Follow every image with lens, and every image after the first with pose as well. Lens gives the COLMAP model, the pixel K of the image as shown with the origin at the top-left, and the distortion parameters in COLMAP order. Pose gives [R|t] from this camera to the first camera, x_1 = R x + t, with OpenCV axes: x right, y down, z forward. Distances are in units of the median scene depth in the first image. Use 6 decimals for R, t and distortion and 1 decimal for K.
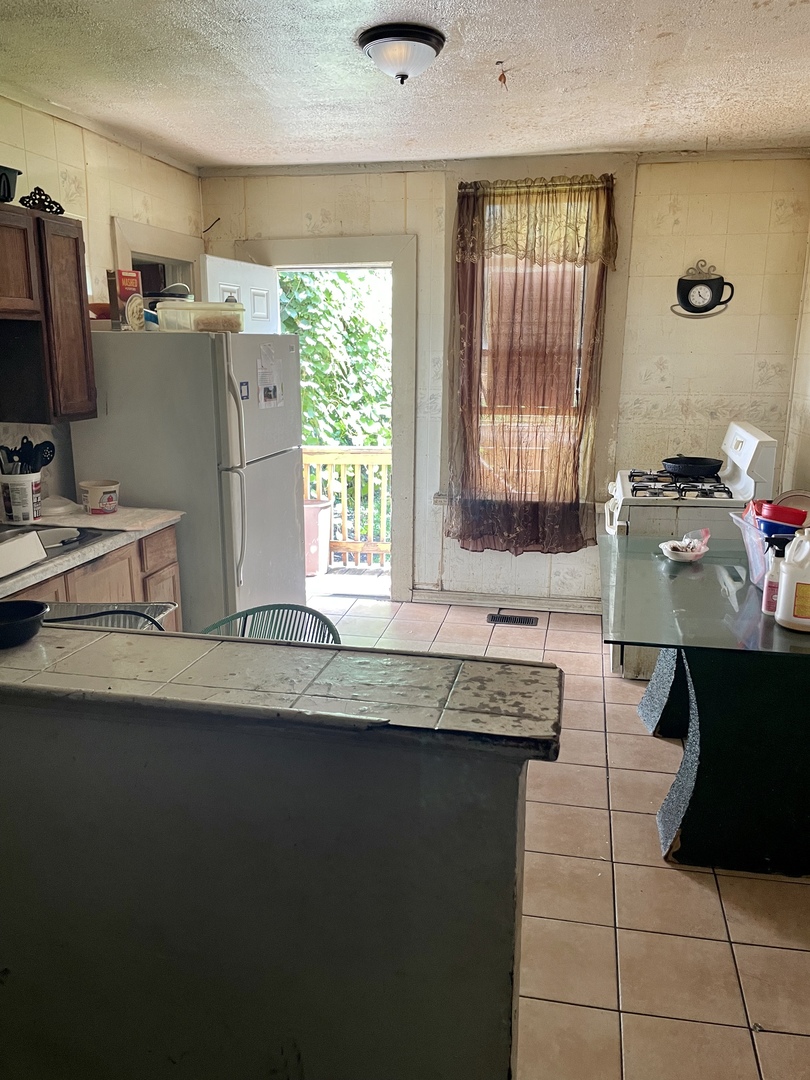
lens RADIAL K [[818.0, 0, 405.0], [0, 818.0, 540.0], [0, 0, 1]] dist [0.131506, -0.142258]
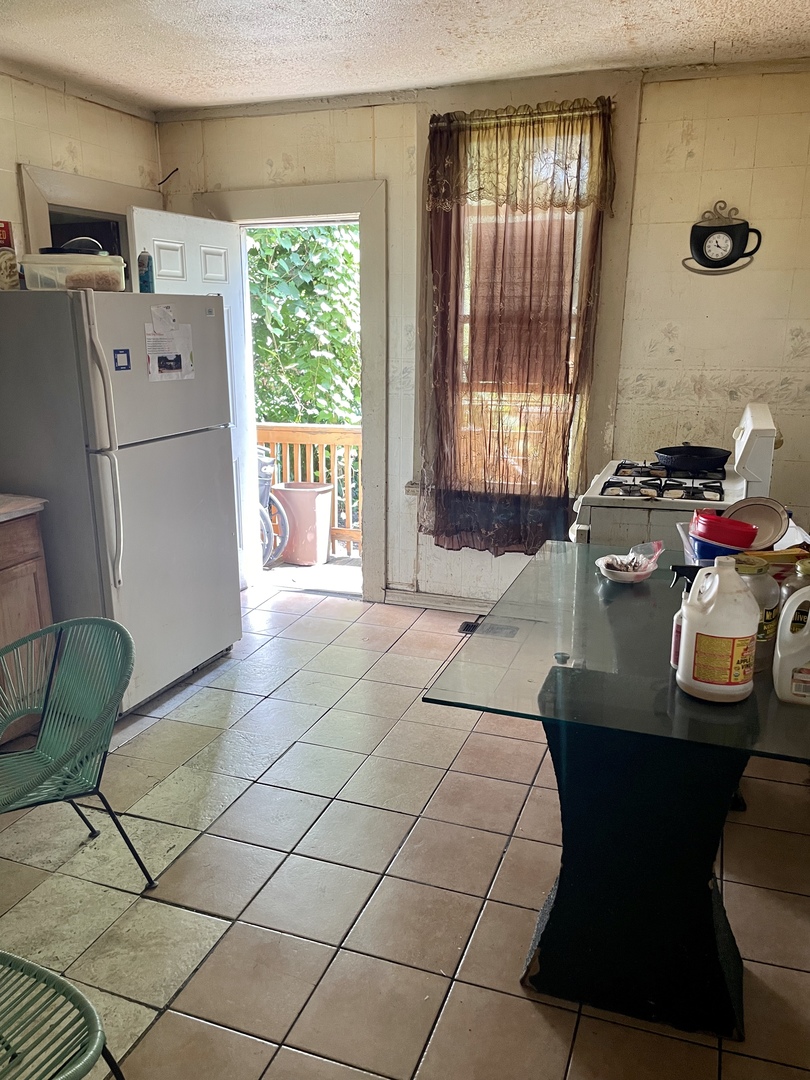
lens RADIAL K [[818.0, 0, 405.0], [0, 818.0, 540.0], [0, 0, 1]] dist [0.131506, -0.142258]
pose [[0.988915, 0.035508, -0.144176, 0.174858], [-0.031356, 0.999028, 0.030968, -0.023215], [0.145135, -0.026104, 0.989067, 0.142012]]
